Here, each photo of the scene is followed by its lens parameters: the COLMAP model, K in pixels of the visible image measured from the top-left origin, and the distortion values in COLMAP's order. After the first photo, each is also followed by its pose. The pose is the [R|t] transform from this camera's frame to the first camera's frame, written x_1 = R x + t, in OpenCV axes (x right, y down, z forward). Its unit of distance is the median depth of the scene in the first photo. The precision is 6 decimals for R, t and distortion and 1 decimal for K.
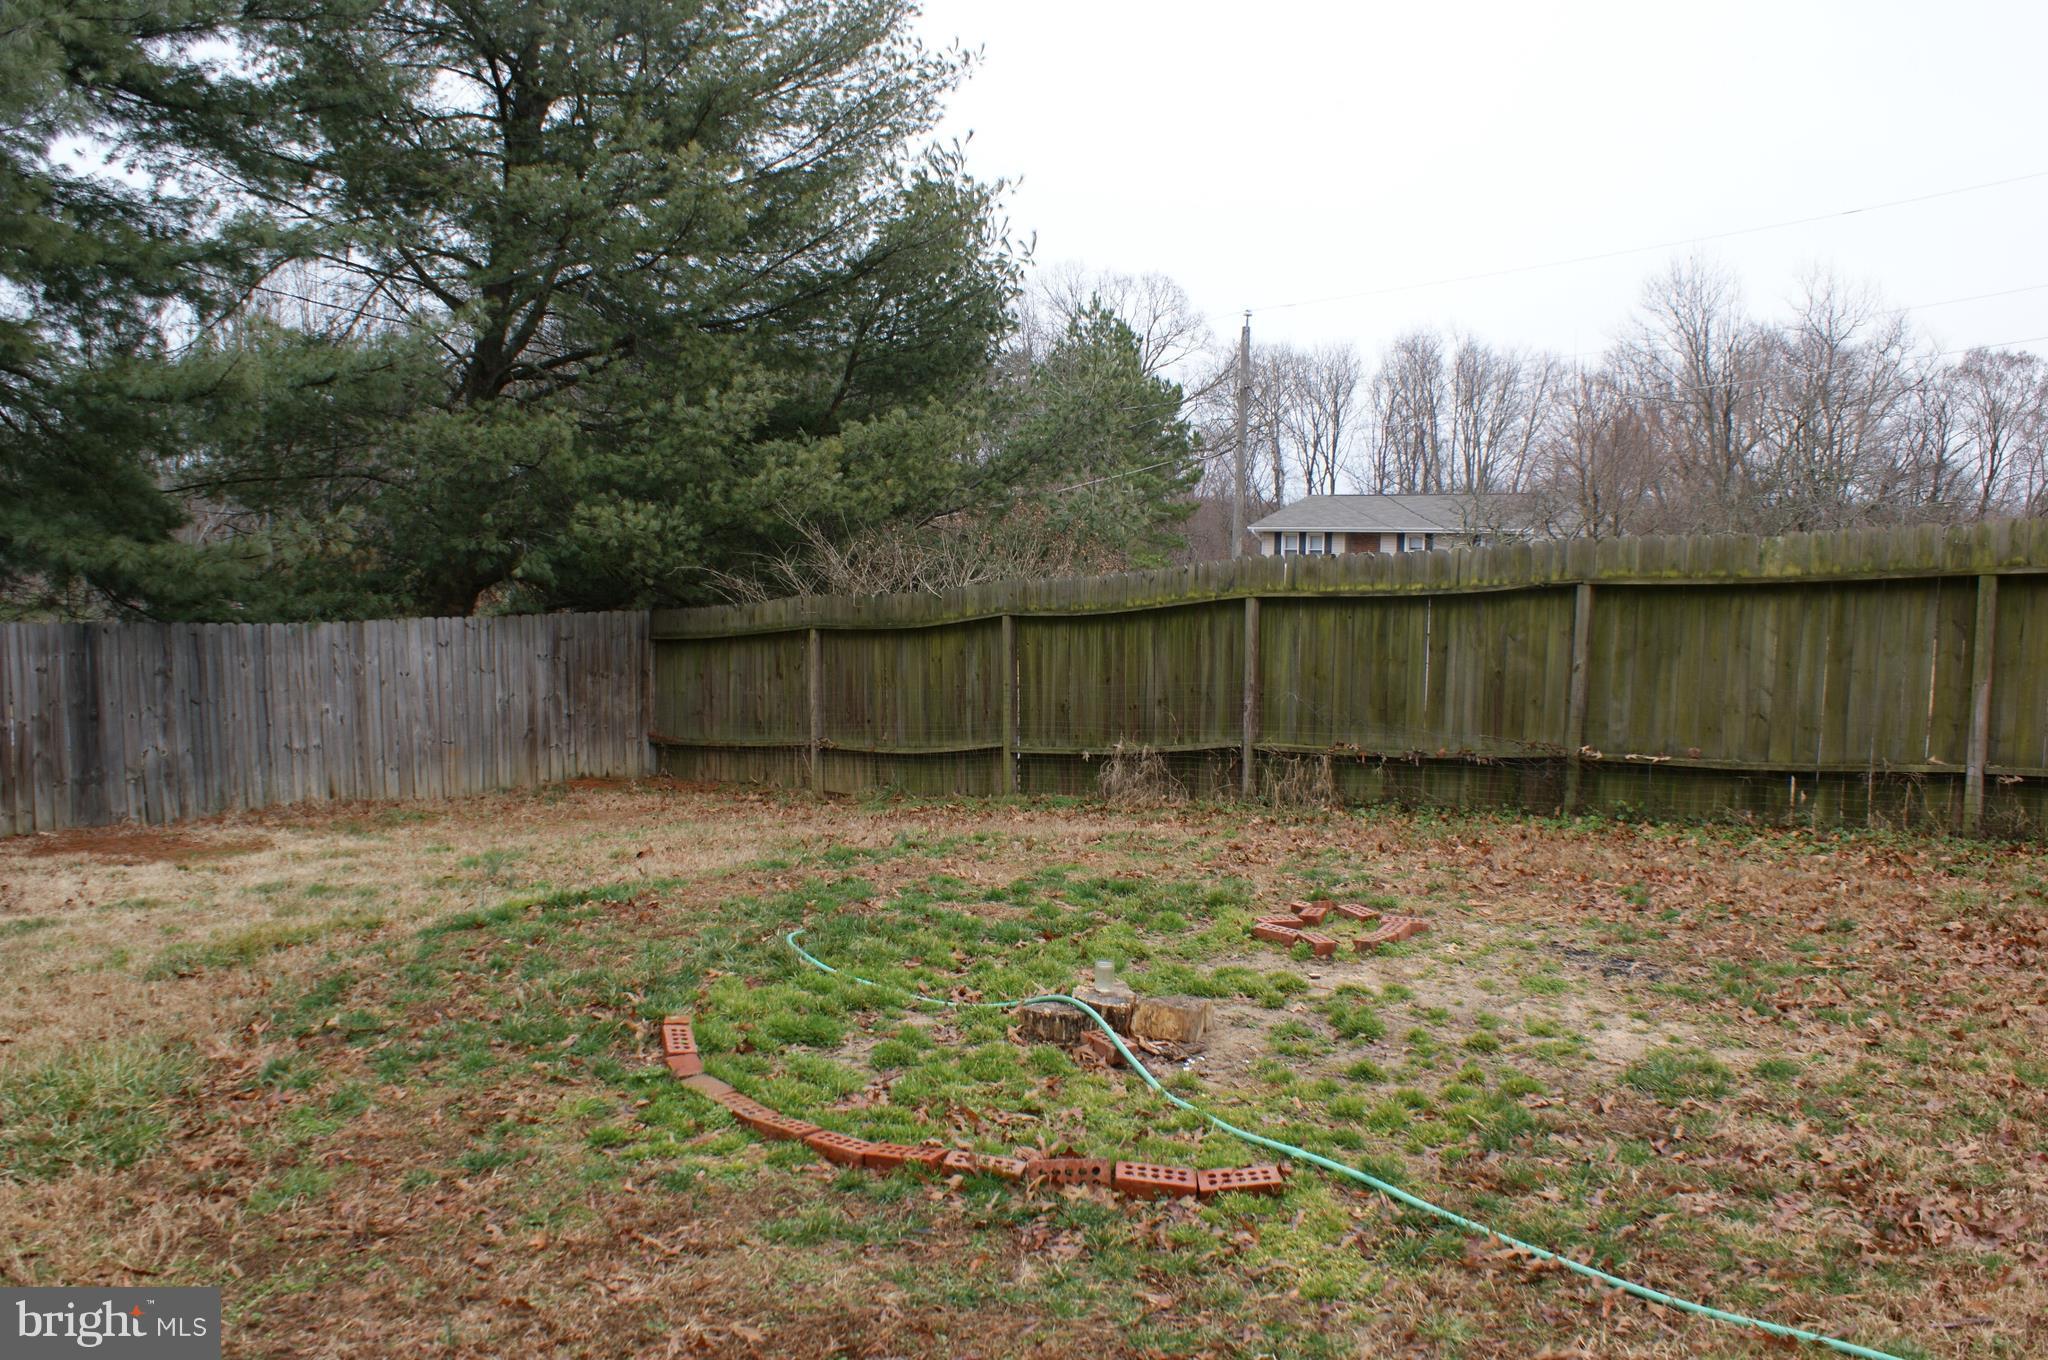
lens RADIAL K [[1671.7, 0, 1028.1], [0, 1671.7, 688.5], [0, 0, 1]] dist [-0.110554, 0.008715]
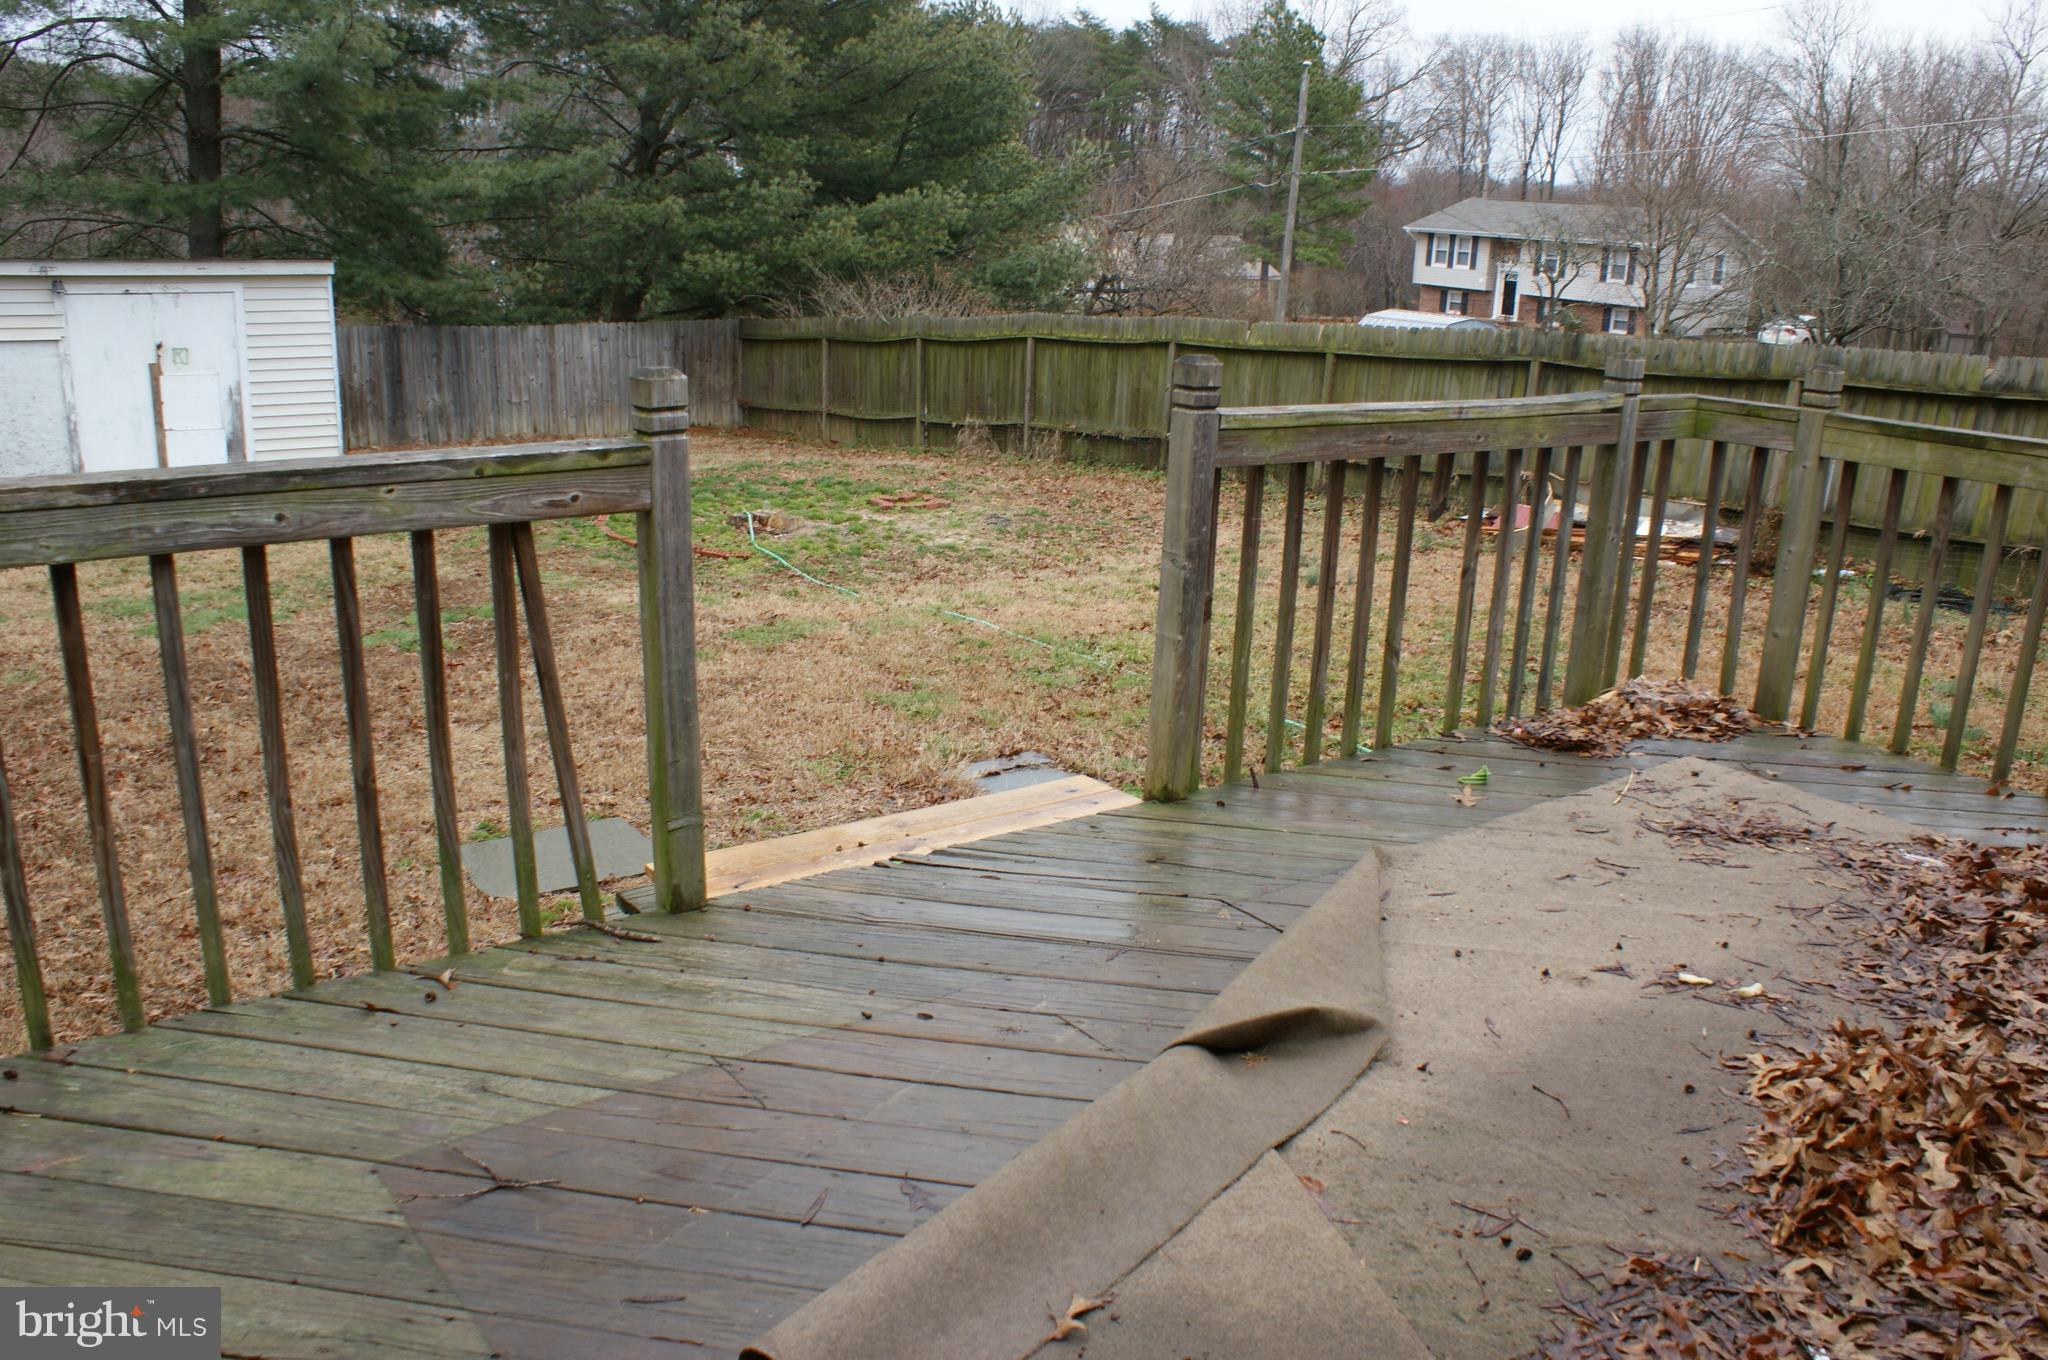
lens RADIAL K [[1671.7, 0, 1015.0], [0, 1671.7, 673.9], [0, 0, 1]] dist [-0.110554, 0.008715]
pose [[0.986194, 0.071610, -0.149307, 0.315469], [-0.042367, 0.980764, 0.190545, -0.031714], [0.160080, -0.181589, 0.970258, -0.580941]]
